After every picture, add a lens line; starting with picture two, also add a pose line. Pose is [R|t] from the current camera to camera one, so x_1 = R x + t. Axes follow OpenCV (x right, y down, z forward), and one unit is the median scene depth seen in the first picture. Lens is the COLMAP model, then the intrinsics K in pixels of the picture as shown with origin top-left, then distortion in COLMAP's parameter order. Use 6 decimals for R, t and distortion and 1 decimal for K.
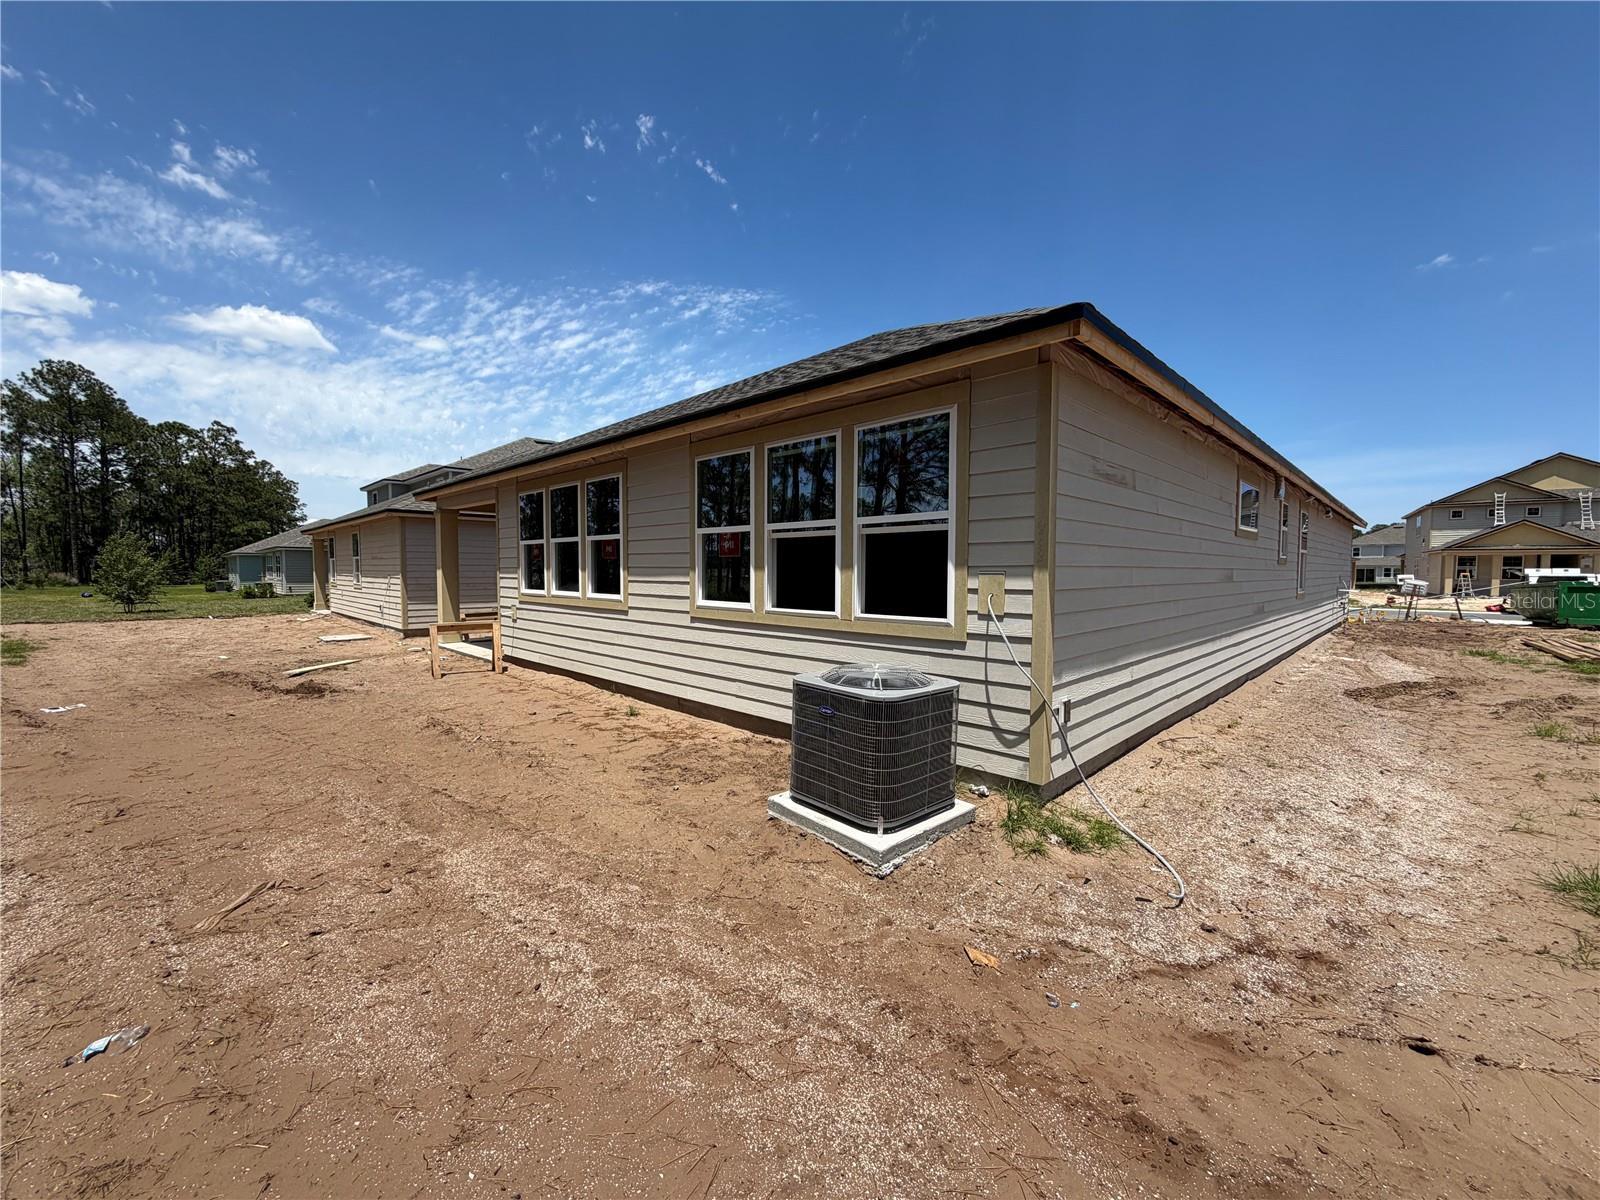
lens RADIAL K [[633.7, 0, 794.9], [0, 633.7, 600.0], [0, 0, 1]] dist [-0.000460, -0.000012]
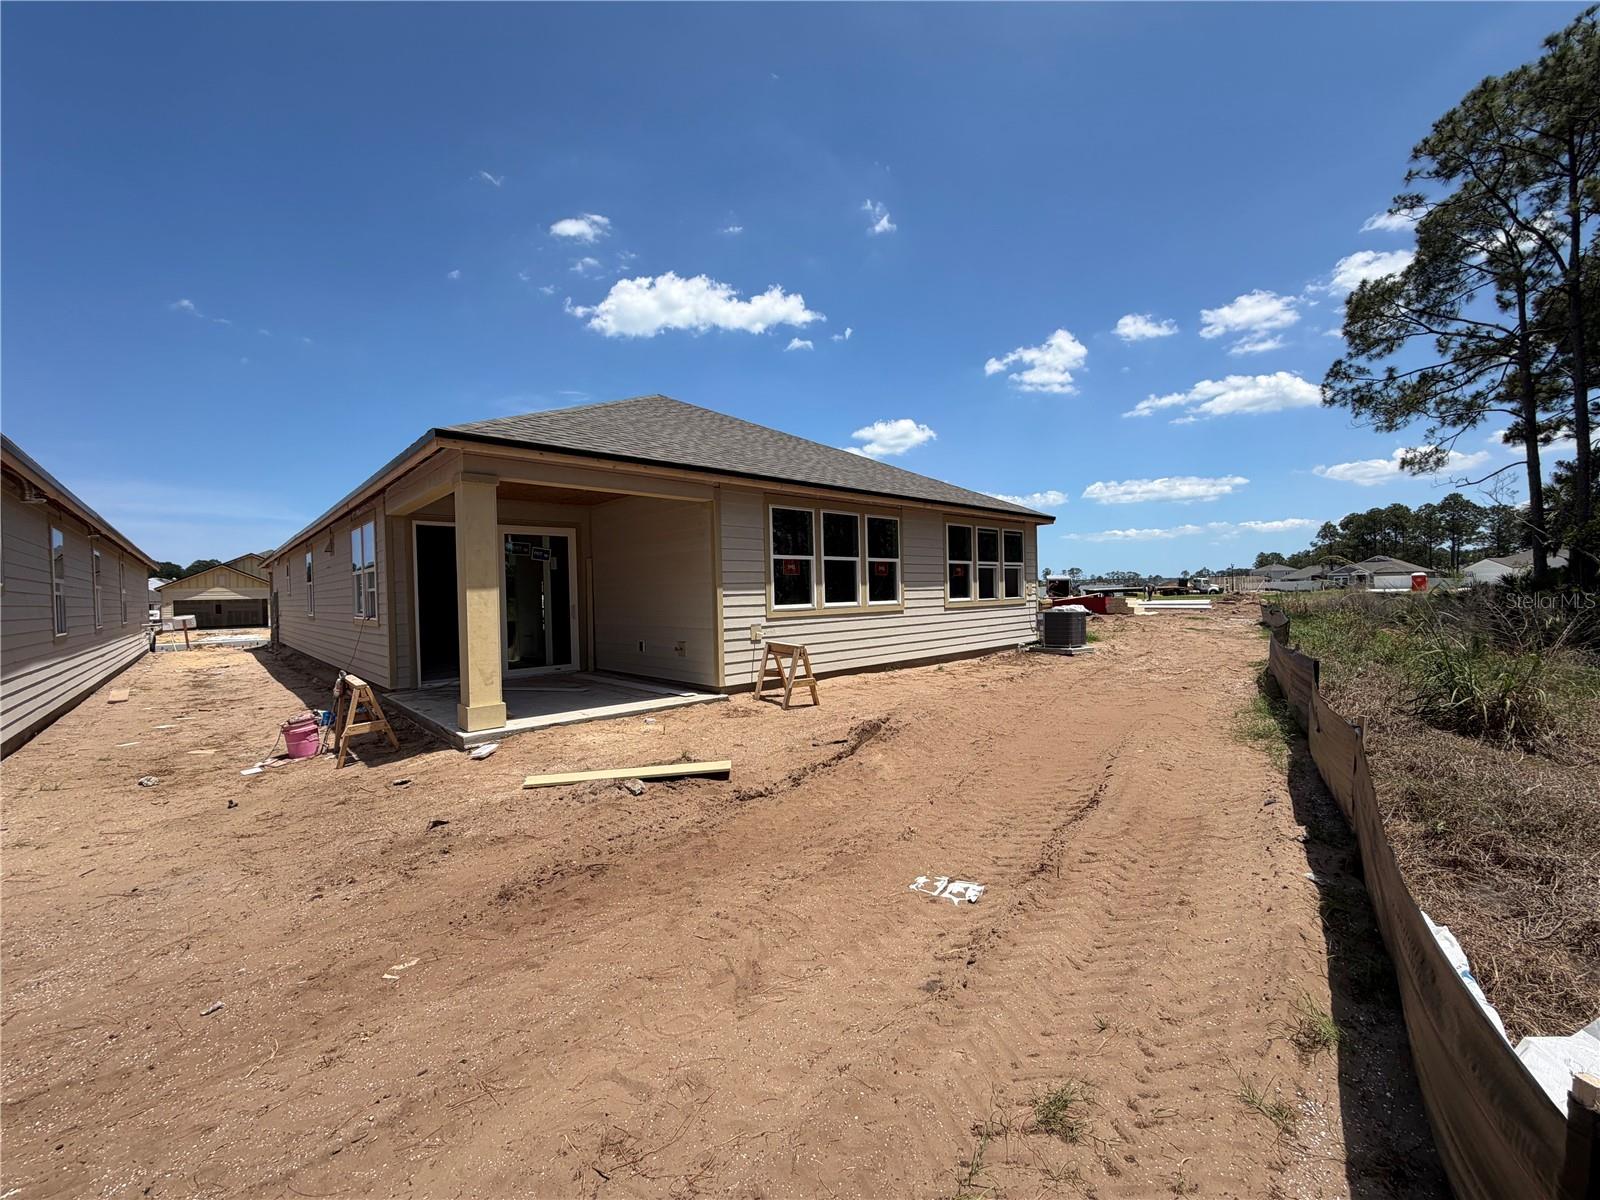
lens RADIAL K [[633.7, 0, 794.7], [0, 633.7, 599.1], [0, 0, 1]] dist [-0.000460, -0.000012]
pose [[0.034016, -0.017403, 0.999270, -1.768814], [0.067531, 0.997603, 0.015076, -0.049650], [-0.997137, 0.066969, 0.035110, 1.202762]]
